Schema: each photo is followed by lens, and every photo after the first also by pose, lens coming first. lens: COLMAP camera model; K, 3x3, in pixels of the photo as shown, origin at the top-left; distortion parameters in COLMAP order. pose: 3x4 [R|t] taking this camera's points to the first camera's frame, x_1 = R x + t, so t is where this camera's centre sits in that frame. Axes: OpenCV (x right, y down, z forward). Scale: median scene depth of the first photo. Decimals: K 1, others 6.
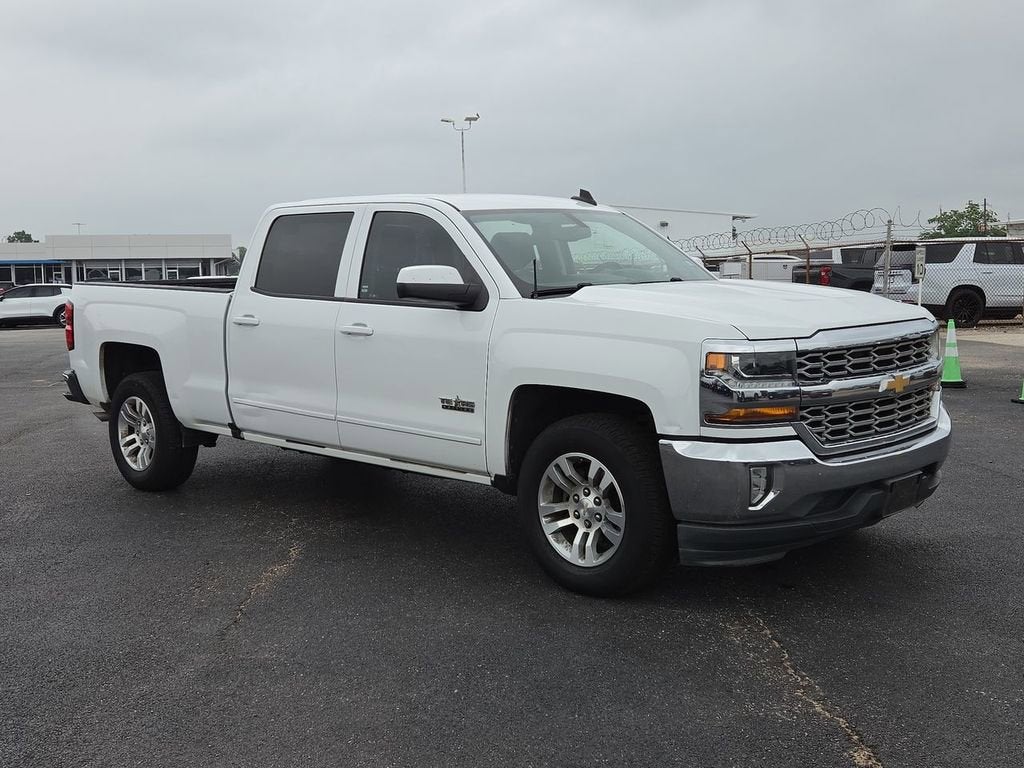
lens RADIAL K [[1156.7, 0, 524.0], [0, 1156.7, 385.9], [0, 0, 1]] dist [0.069560, -0.015907]
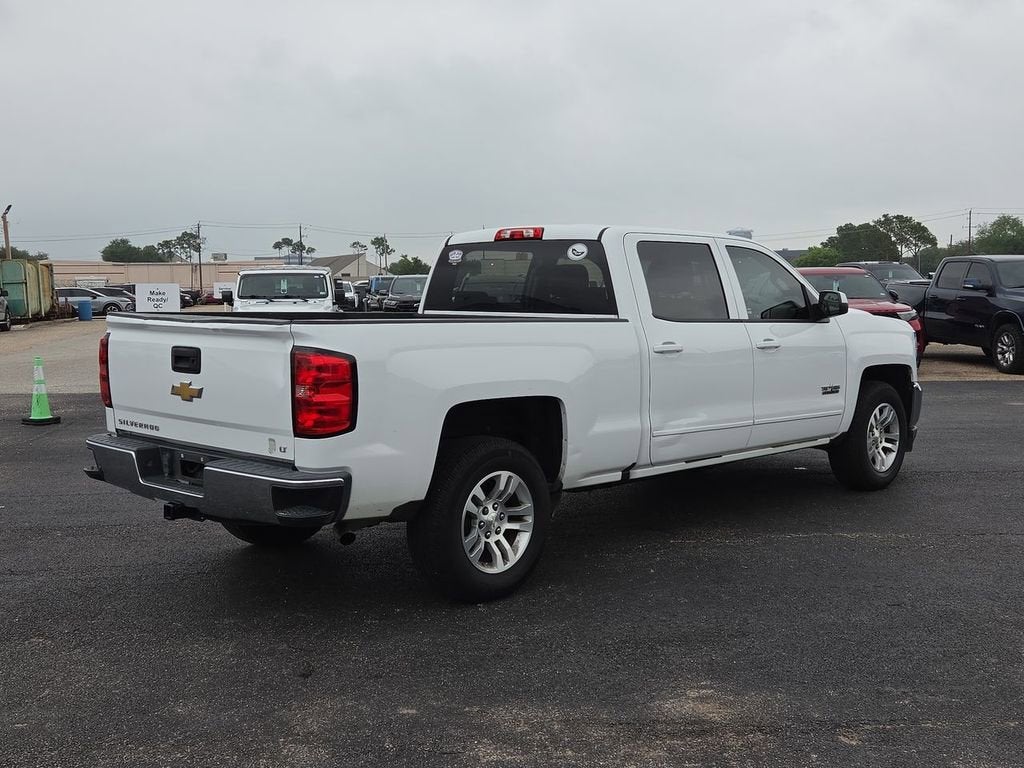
lens RADIAL K [[1156.7, 0, 524.0], [0, 1156.7, 385.9], [0, 0, 1]] dist [0.069560, -0.015907]
pose [[0.001280, -0.070978, 0.997477, -1.463268], [0.112637, 0.991140, 0.070383, -0.129188], [-0.993635, 0.112263, 0.009263, 1.349702]]
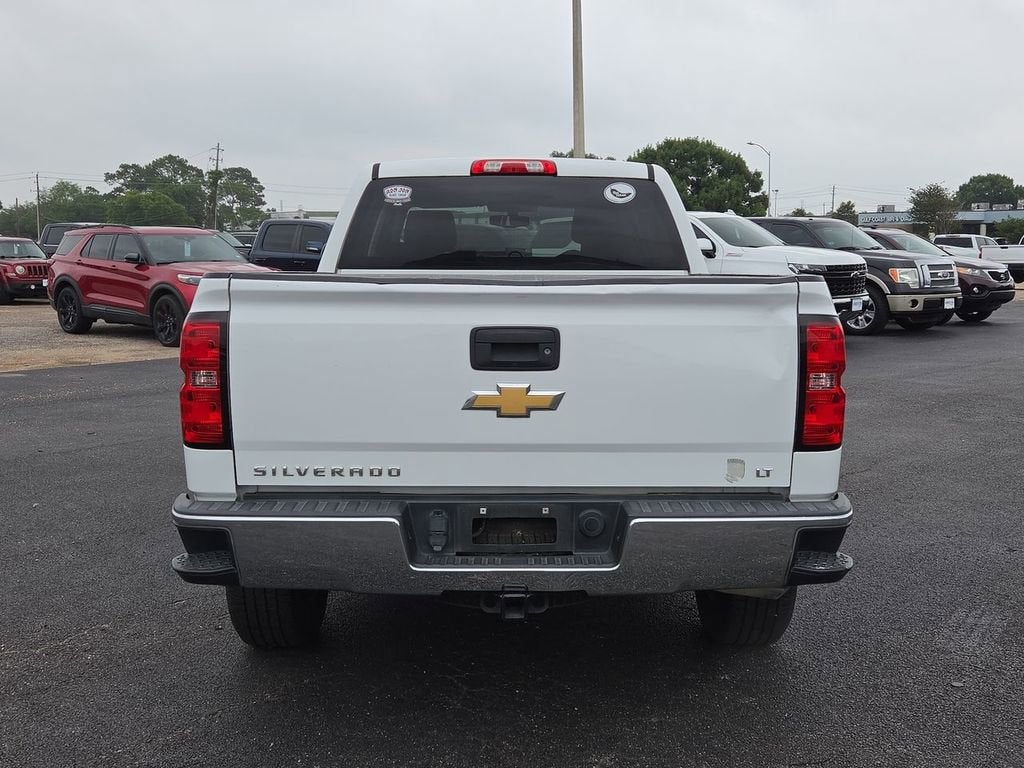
lens RADIAL K [[1158.0, 0, 519.1], [0, 1158.0, 382.3], [0, 0, 1]] dist [0.062739, 0.004945]
pose [[-0.704158, -0.064156, 0.707139, -0.909607], [0.089611, 0.979917, 0.178138, -0.199219], [-0.704366, 0.188805, -0.684267, 2.022317]]
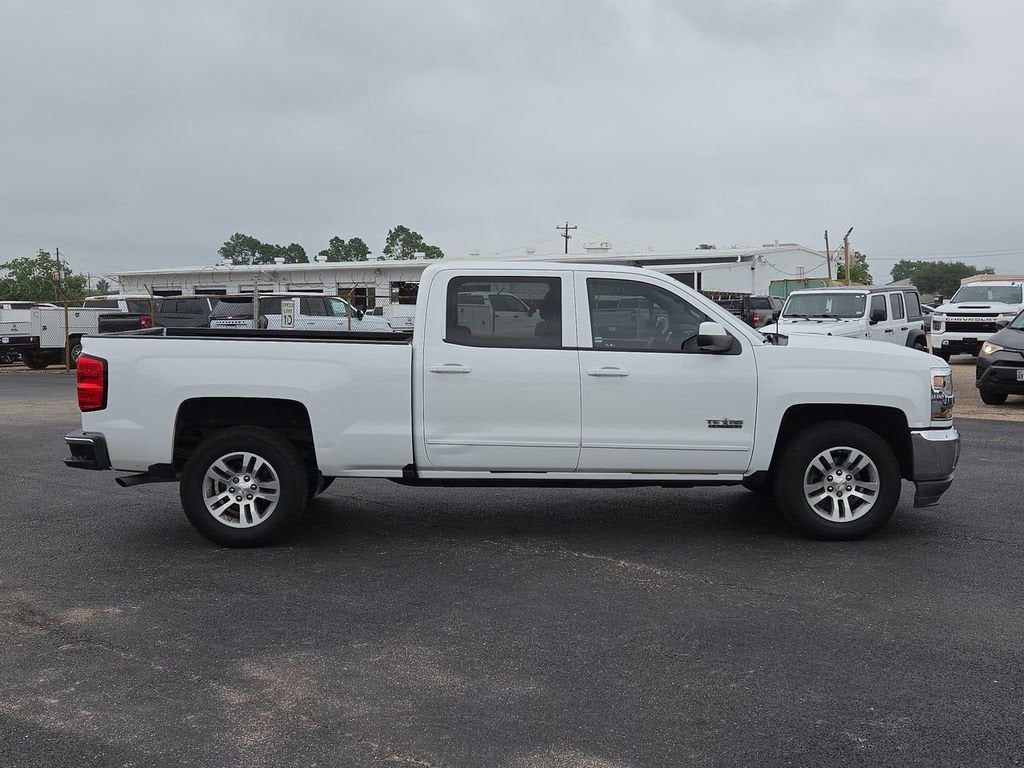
lens RADIAL K [[1156.7, 0, 524.0], [0, 1156.7, 385.9], [0, 0, 1]] dist [0.069560, -0.015907]
pose [[0.704139, -0.035325, 0.709183, -1.188592], [0.064015, 0.997853, -0.013856, -0.024103], [-0.707171, 0.055155, 0.704888, 0.198164]]
